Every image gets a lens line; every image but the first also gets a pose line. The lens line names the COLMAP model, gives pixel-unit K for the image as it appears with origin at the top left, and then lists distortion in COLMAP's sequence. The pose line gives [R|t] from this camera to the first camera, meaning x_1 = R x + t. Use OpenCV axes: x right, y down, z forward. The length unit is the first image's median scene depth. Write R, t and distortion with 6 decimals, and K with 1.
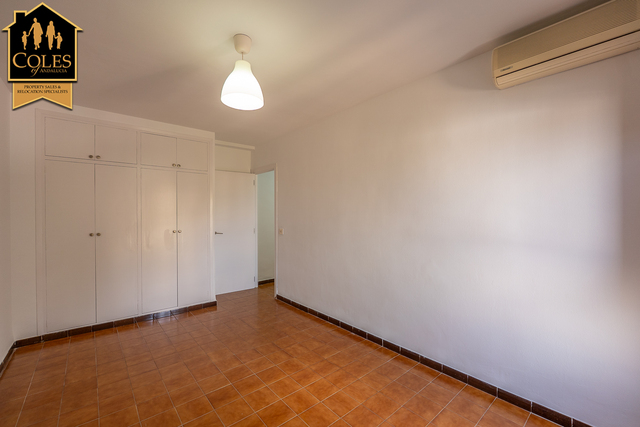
lens RADIAL K [[270.1, 0, 318.8], [0, 270.1, 216.0], [0, 0, 1]] dist [-0.006128, -0.000458]
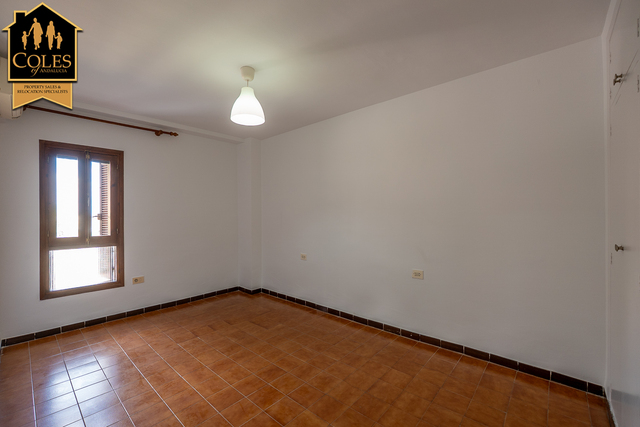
lens RADIAL K [[298.0, 0, 337.6], [0, 298.0, 212.1], [0, 0, 1]] dist [0.003339, 0.000474]
pose [[-0.986068, 0.008335, -0.166134, -0.400030], [0.009347, 0.999942, -0.005314, 0.003055], [0.166080, -0.006793, -0.986089, 2.133884]]
